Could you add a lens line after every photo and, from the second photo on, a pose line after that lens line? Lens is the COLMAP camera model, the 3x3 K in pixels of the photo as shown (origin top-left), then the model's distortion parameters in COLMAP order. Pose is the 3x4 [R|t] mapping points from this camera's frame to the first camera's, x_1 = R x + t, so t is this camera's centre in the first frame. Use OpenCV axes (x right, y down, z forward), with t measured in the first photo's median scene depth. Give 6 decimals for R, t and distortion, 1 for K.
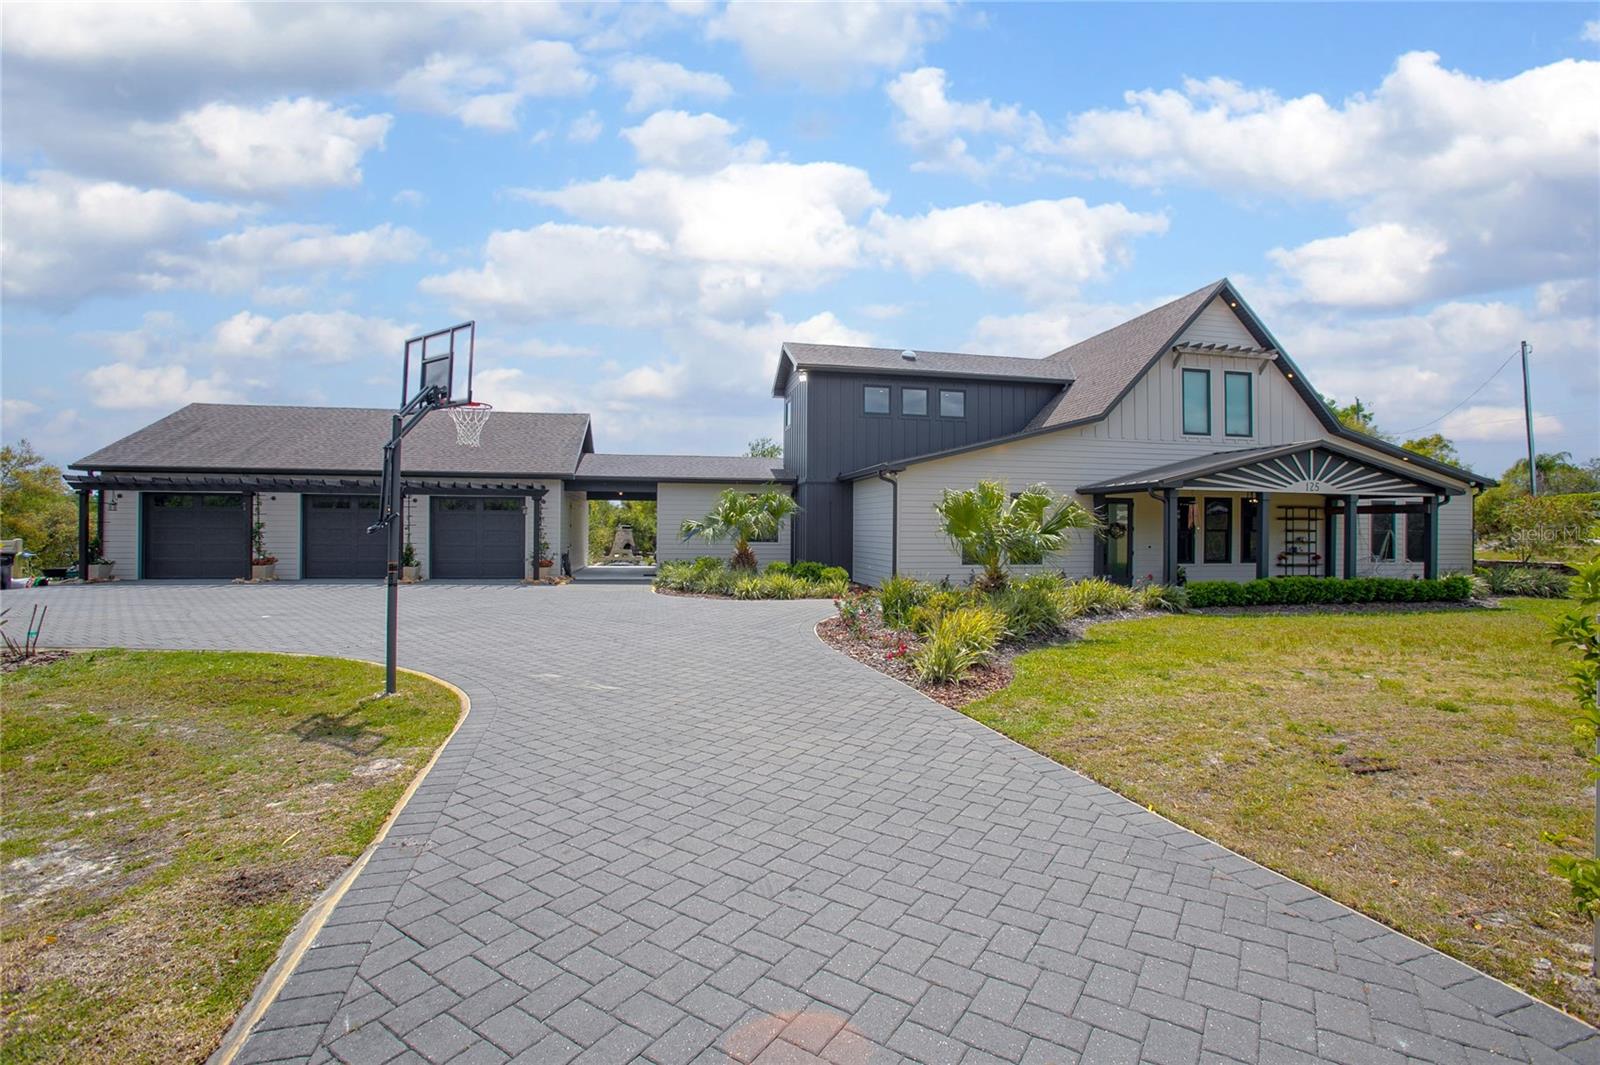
lens RADIAL K [[744.0, 0, 803.8], [0, 744.0, 528.3], [0, 0, 1]] dist [-0.080921, 0.041921]
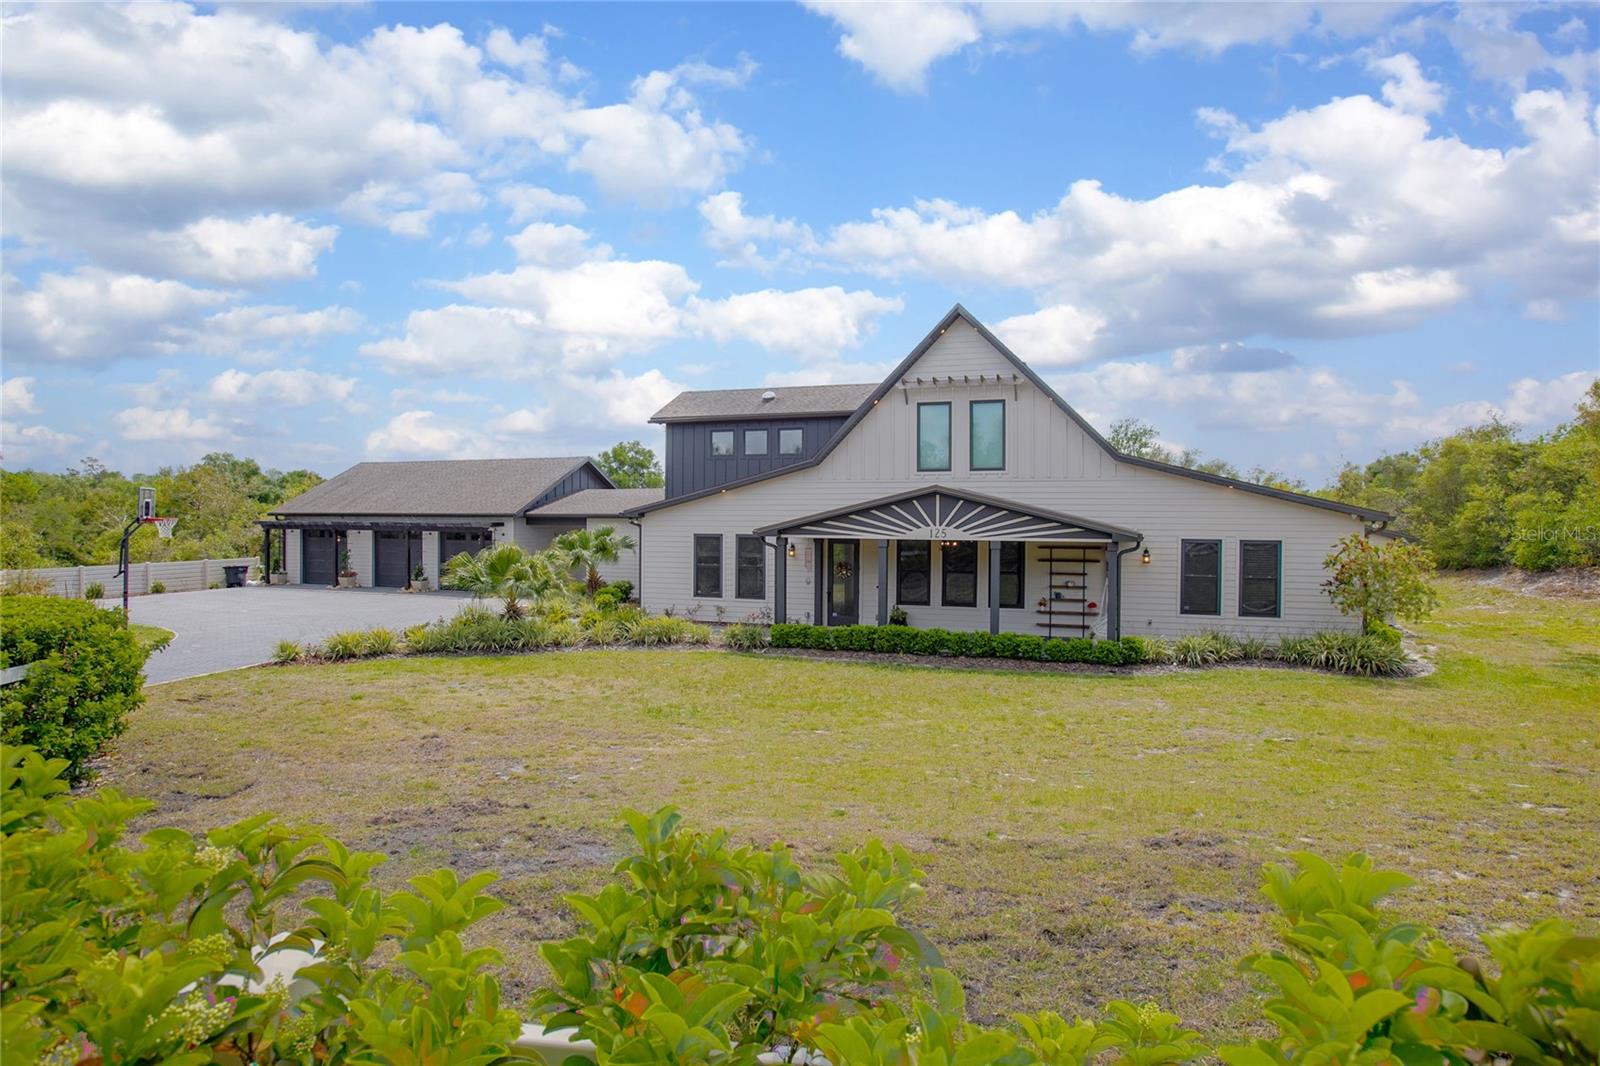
lens RADIAL K [[906.3, 0, 800.0], [0, 906.3, 533.0], [0, 0, 1]] dist [-0.079328, 0.074131]
pose [[0.856507, 0.005430, -0.516107, 0.983458], [0.000632, 0.999933, 0.011568, -0.060153], [0.516135, -0.010234, 0.856446, -0.105208]]
